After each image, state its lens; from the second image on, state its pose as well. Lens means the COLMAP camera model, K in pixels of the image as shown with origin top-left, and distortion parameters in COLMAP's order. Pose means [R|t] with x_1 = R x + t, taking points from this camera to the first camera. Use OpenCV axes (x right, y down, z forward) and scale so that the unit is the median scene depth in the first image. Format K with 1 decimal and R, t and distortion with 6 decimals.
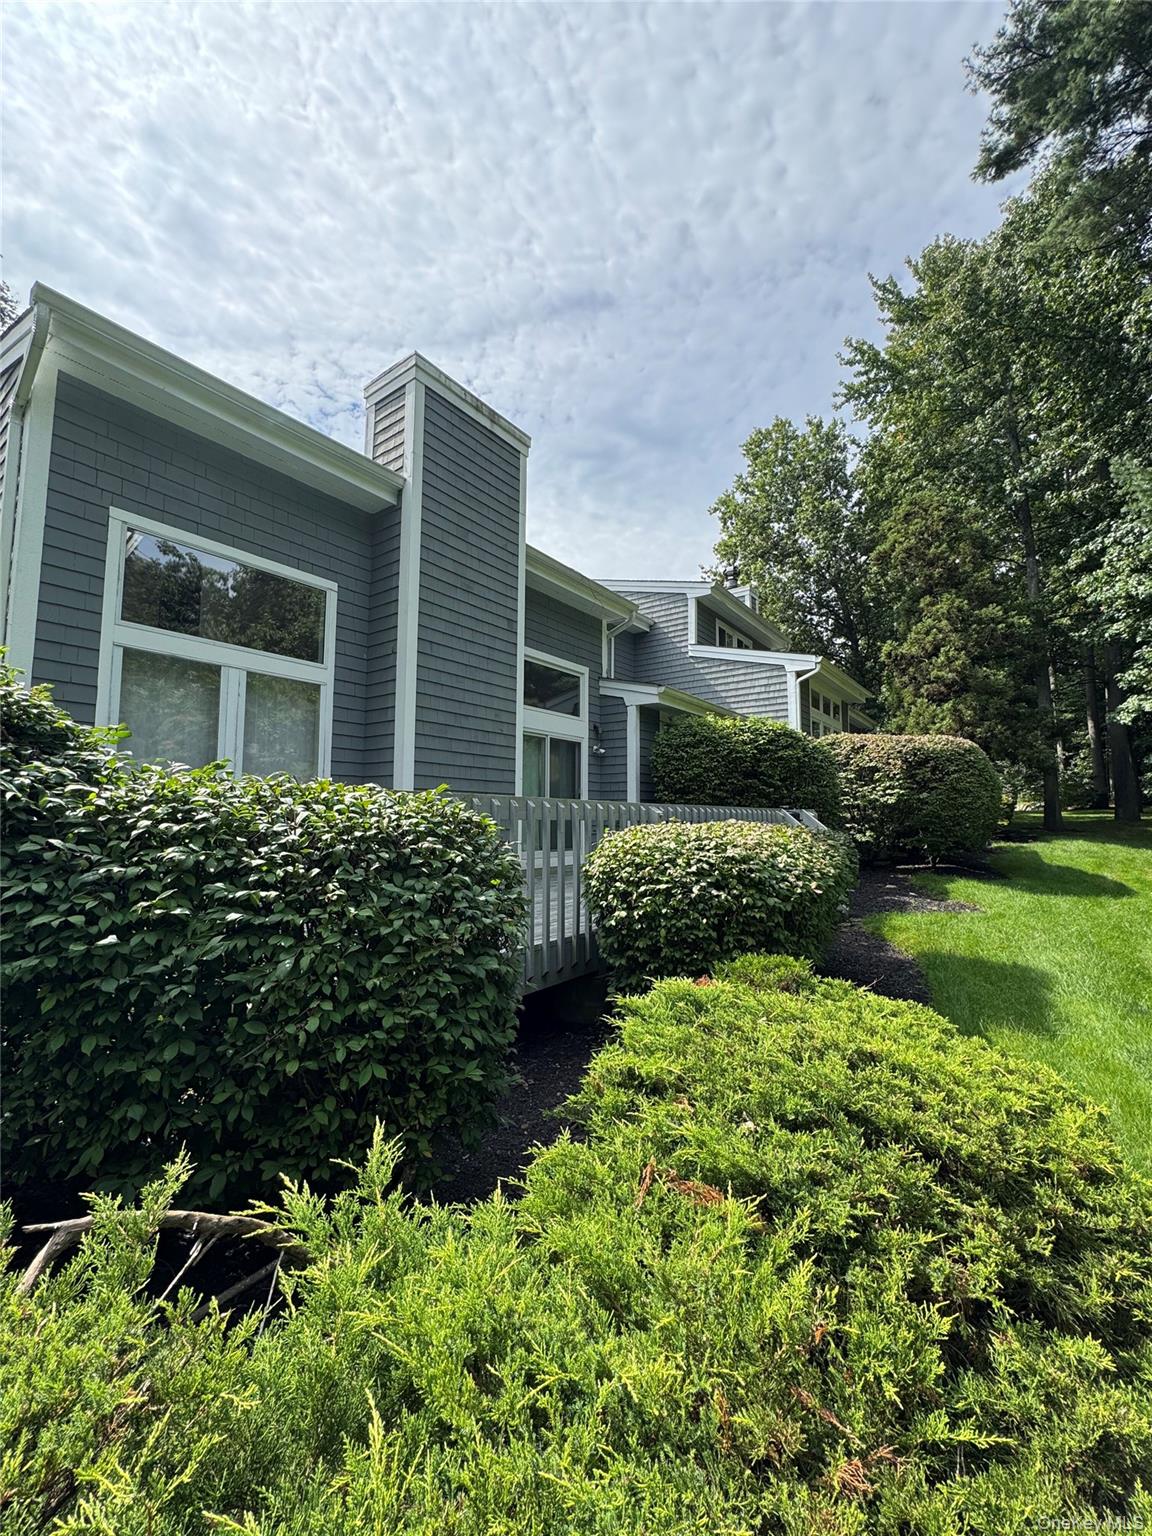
lens RADIAL K [[622.3, 0, 564.4], [0, 622.3, 762.1], [0, 0, 1]] dist [-0.000401, 0.002189]
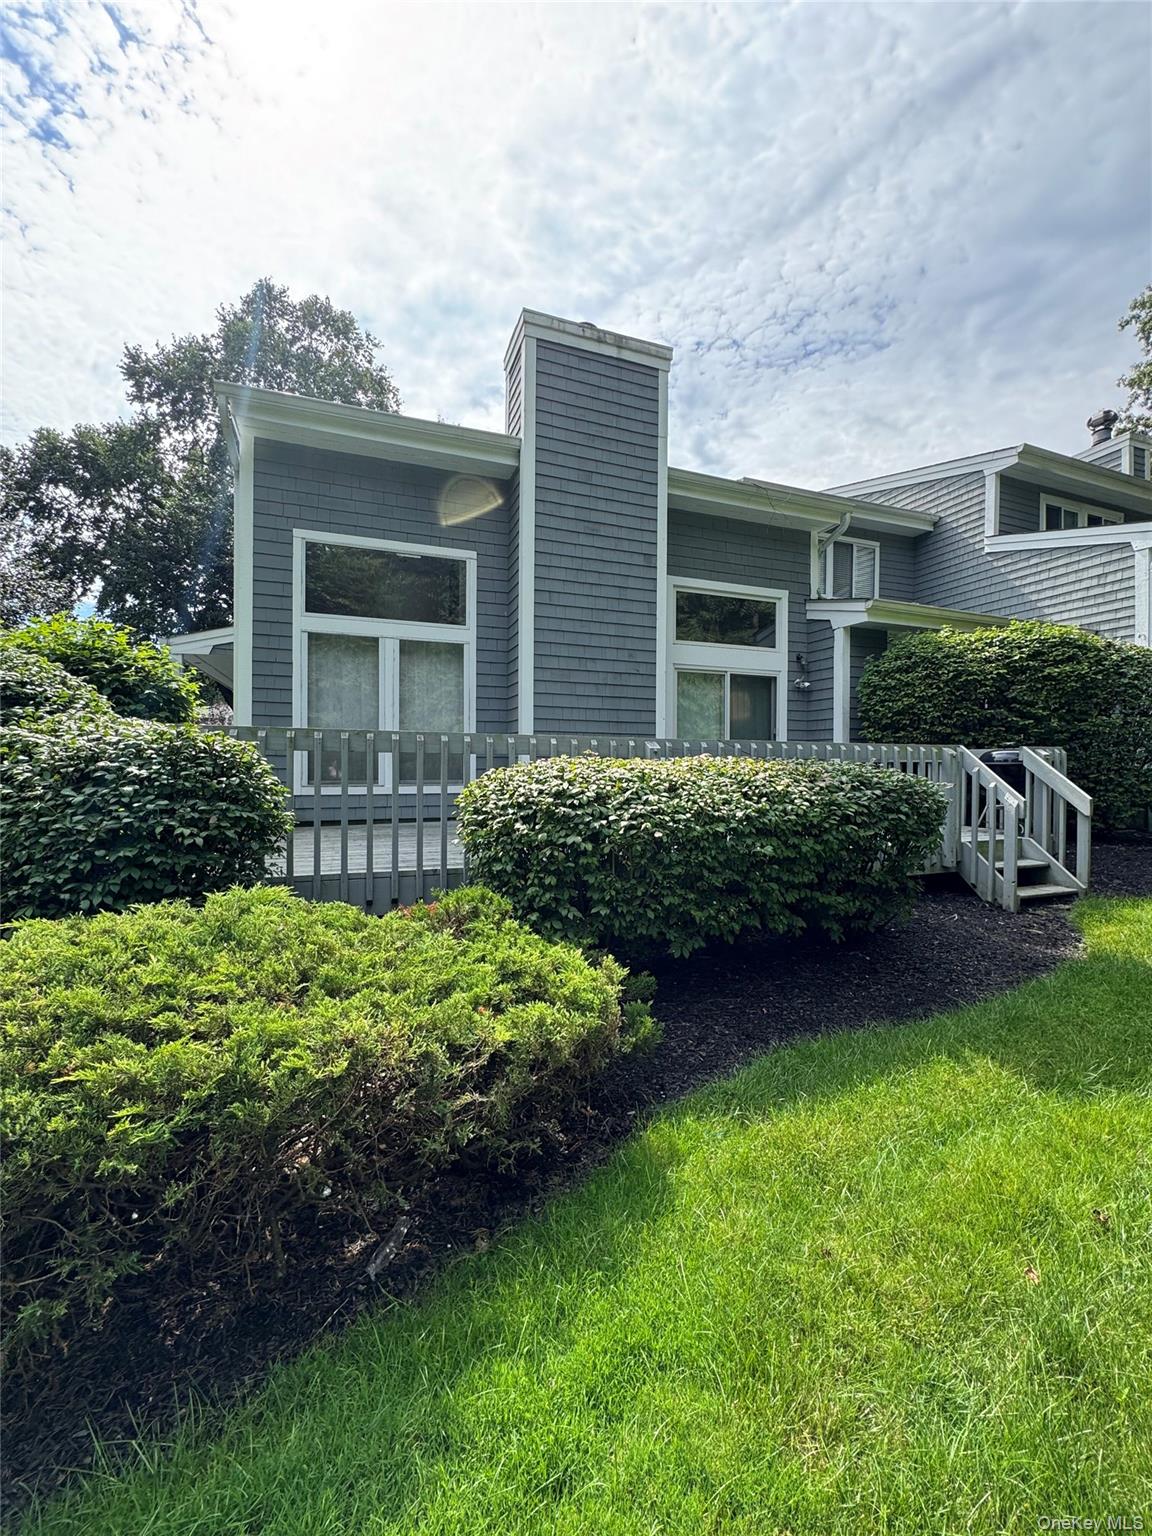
lens RADIAL K [[622.3, 0, 542.5], [0, 622.3, 773.0], [0, 0, 1]] dist [-0.000401, 0.002189]
pose [[0.839292, 0.007106, -0.543634, 0.218039], [0.045212, 0.995539, 0.082814, 0.016097], [0.541798, -0.094084, 0.835227, 0.047985]]
